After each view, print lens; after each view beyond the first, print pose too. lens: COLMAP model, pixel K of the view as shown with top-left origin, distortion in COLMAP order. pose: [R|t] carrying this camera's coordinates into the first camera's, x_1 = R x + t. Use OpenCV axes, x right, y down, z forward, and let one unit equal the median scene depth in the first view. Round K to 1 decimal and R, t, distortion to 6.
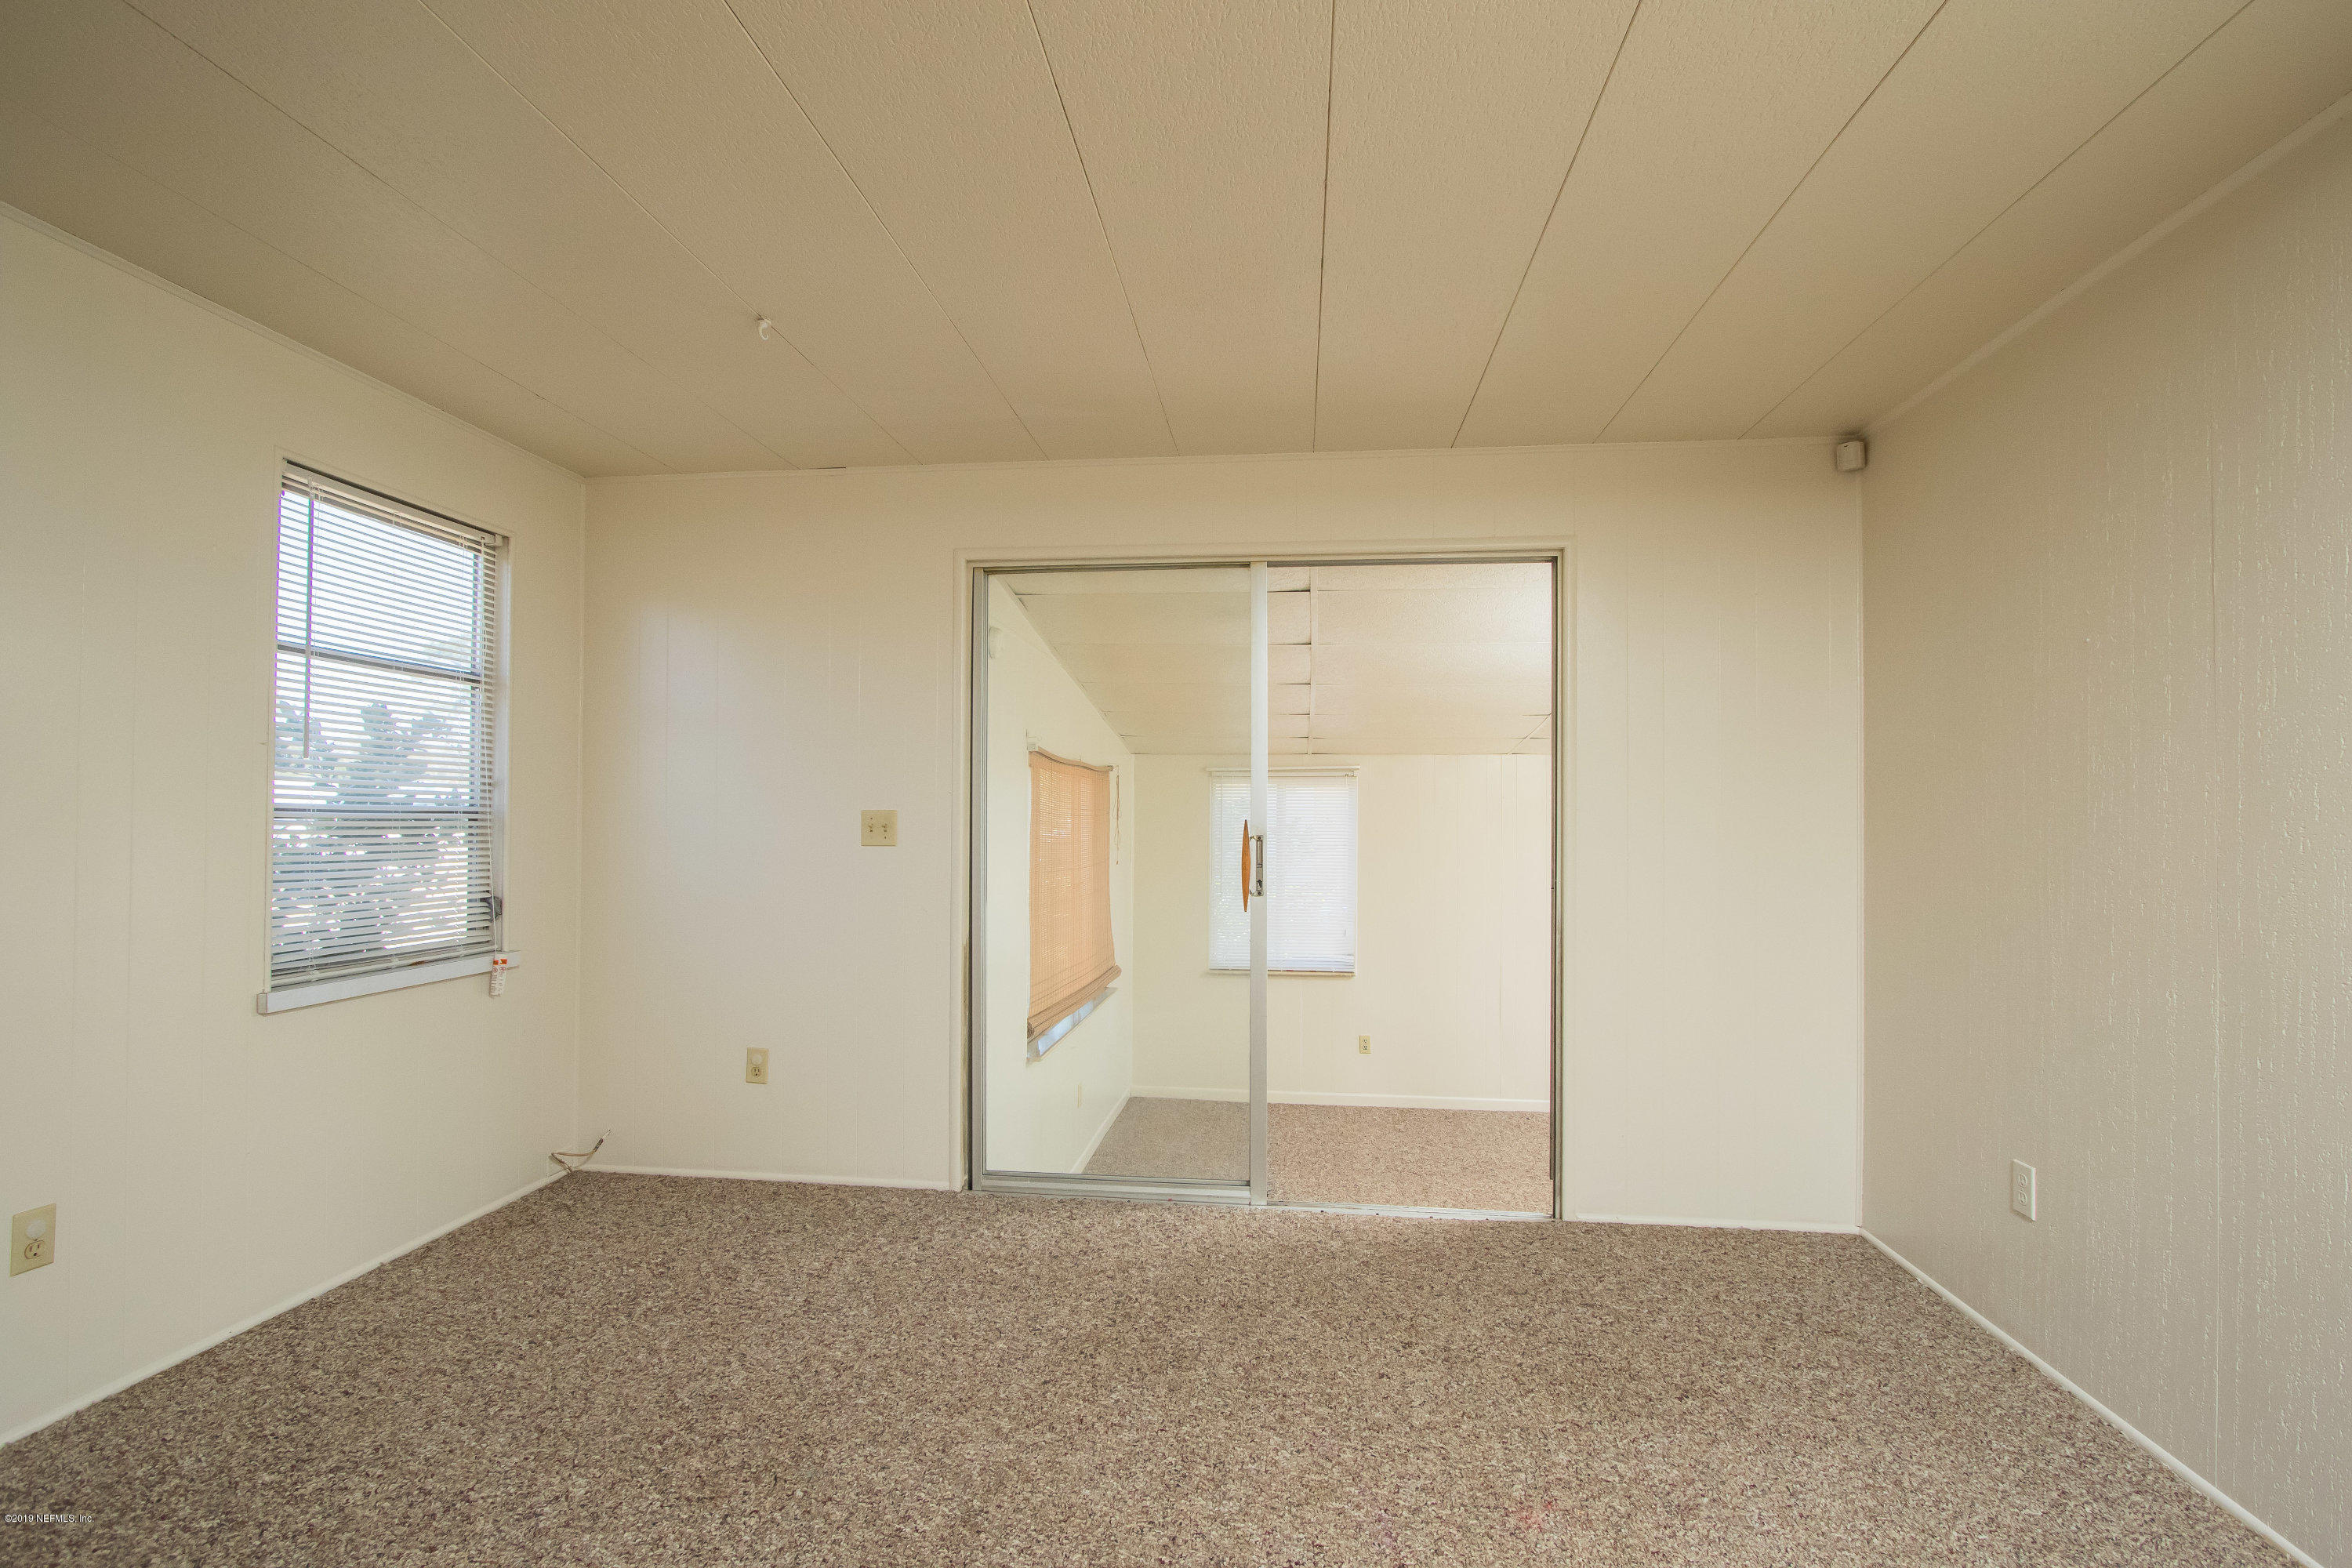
lens RADIAL K [[1087.1, 0, 1164.0], [0, 1087.1, 804.7], [0, 0, 1]] dist [-0.020171, 0.004951]
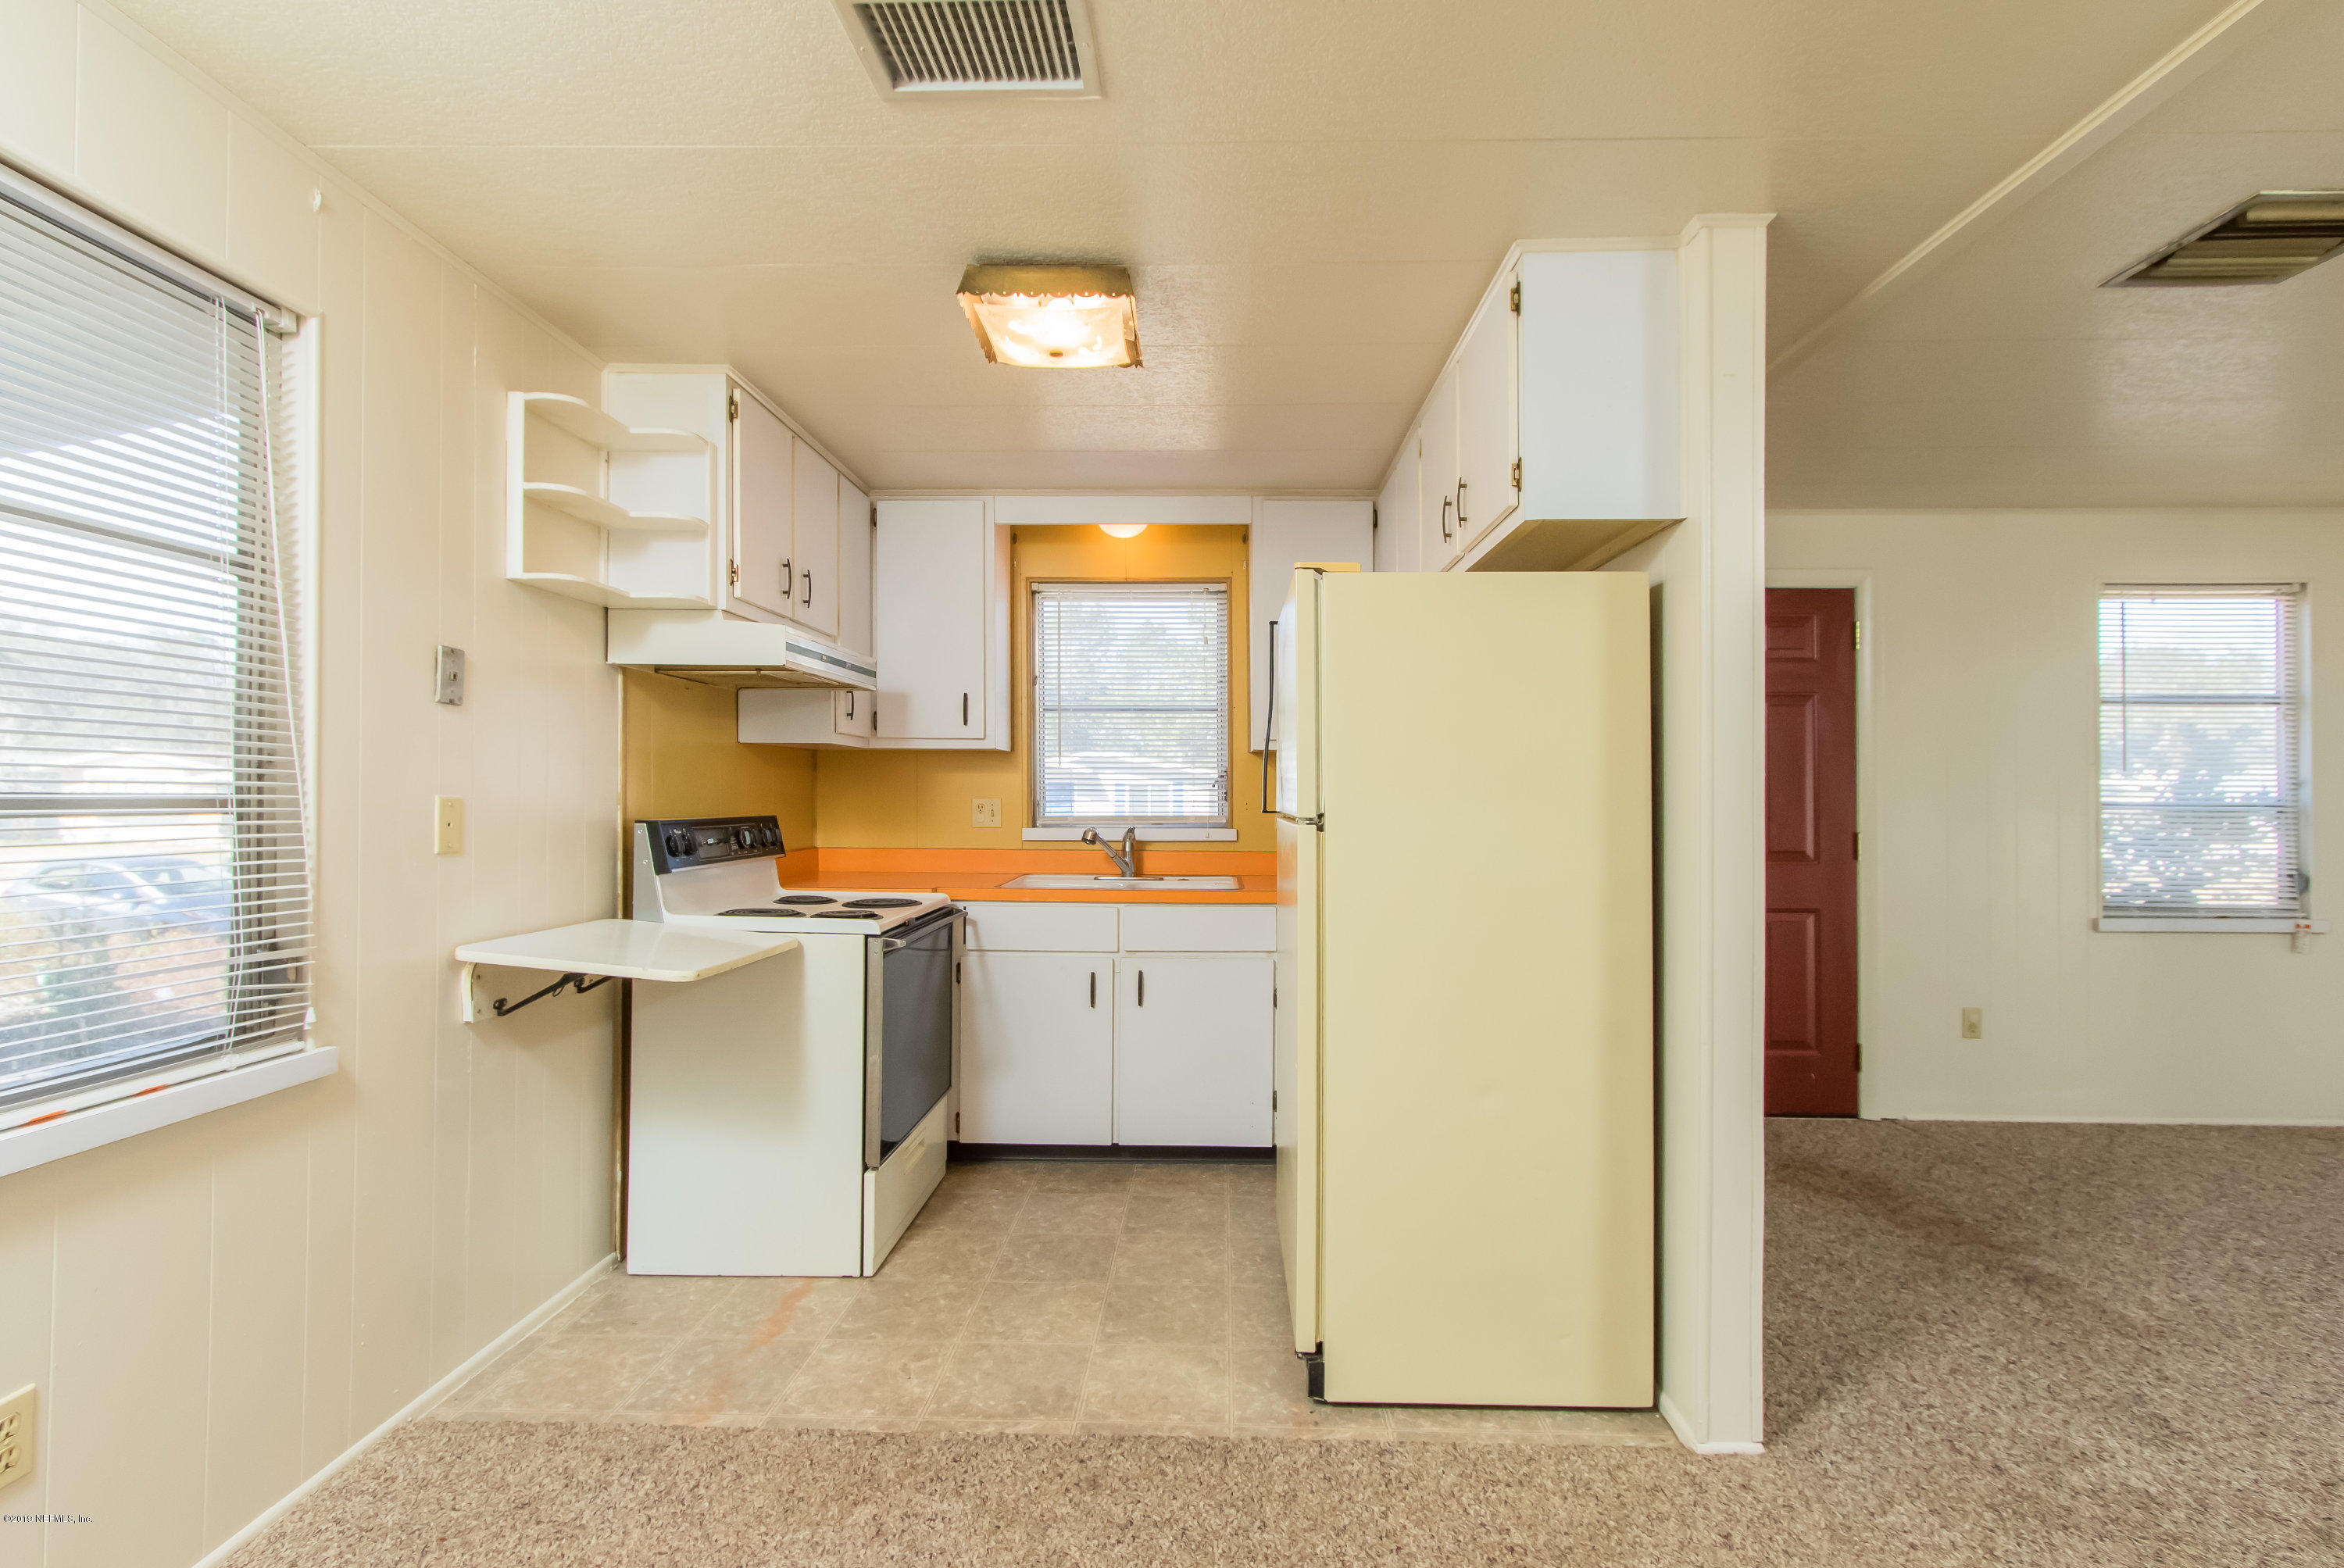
lens RADIAL K [[1083.3, 0, 1164.4], [0, 1083.3, 786.1], [0, 0, 1]] dist [-0.020171, 0.004951]
pose [[0.071464, -0.019149, -0.997259, 0.547316], [0.007993, 0.999795, -0.018625, -0.003774], [0.997411, -0.006640, 0.071603, -0.419690]]
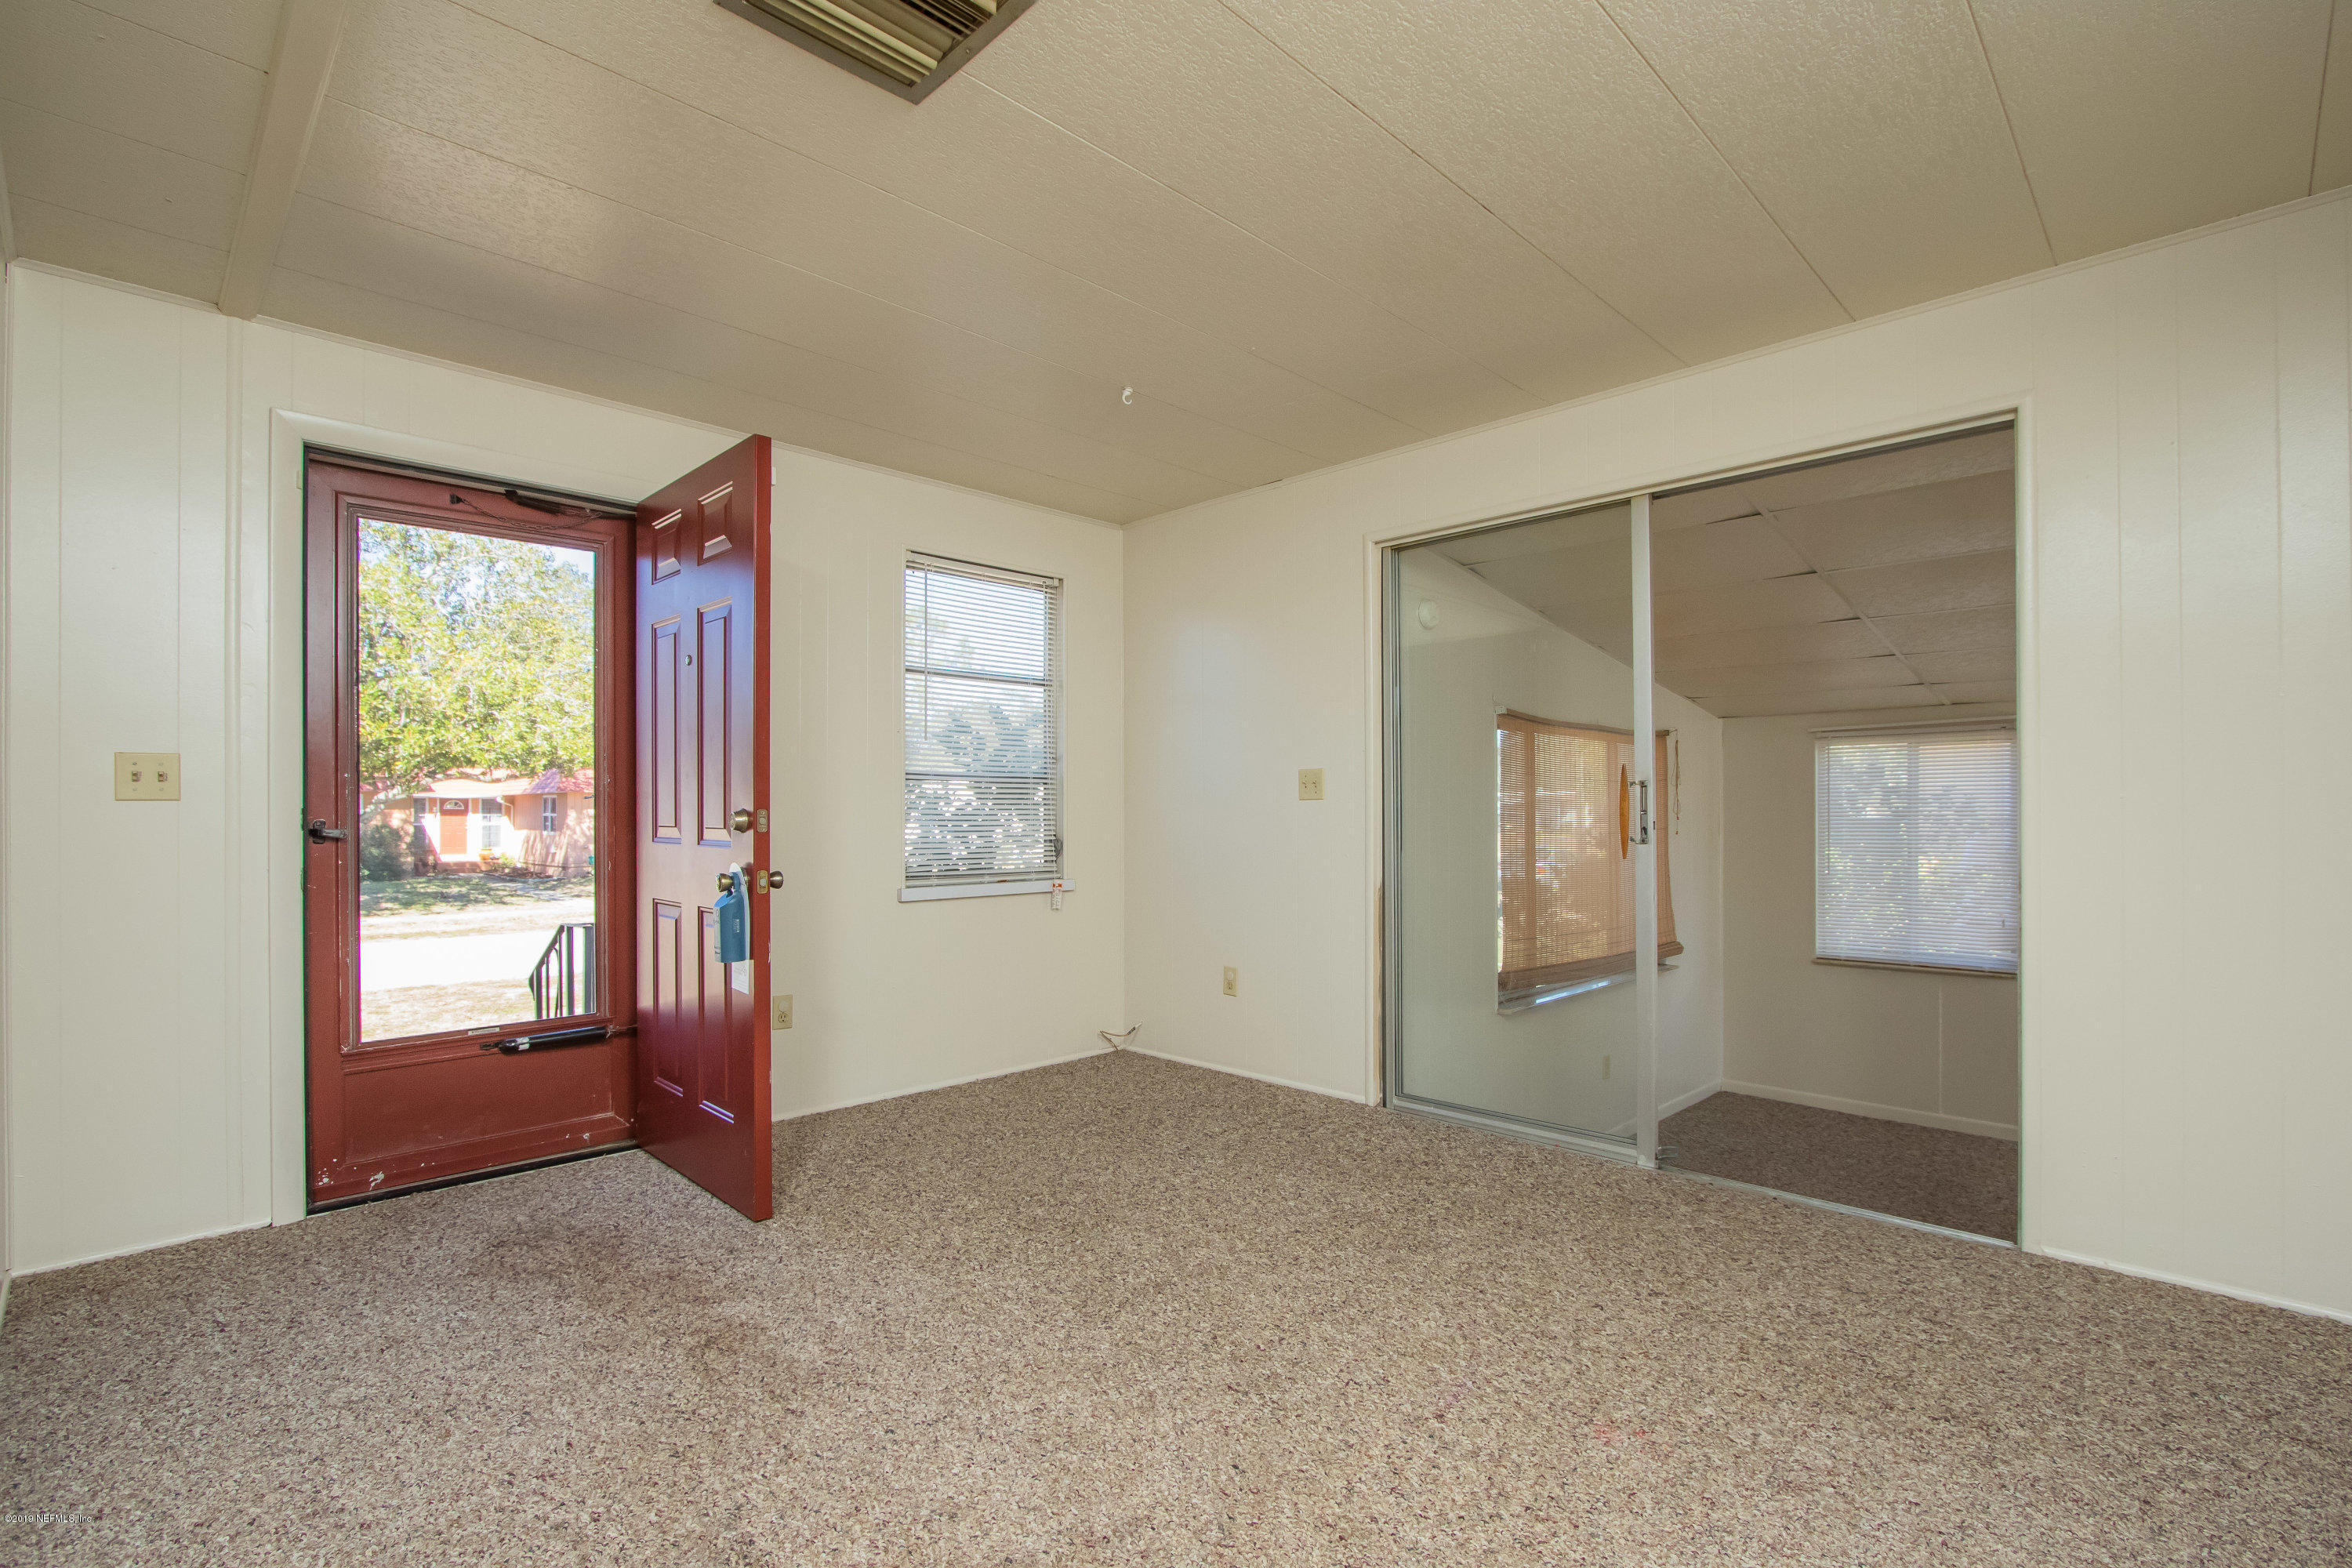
lens RADIAL K [[1087.1, 0, 1161.4], [0, 1087.1, 811.5], [0, 0, 1]] dist [-0.020171, 0.004951]
pose [[0.783139, -0.008244, -0.621792, 0.380494], [0.014228, 0.999888, 0.004663, 0.048428], [0.621684, -0.012498, 0.783169, -0.013566]]
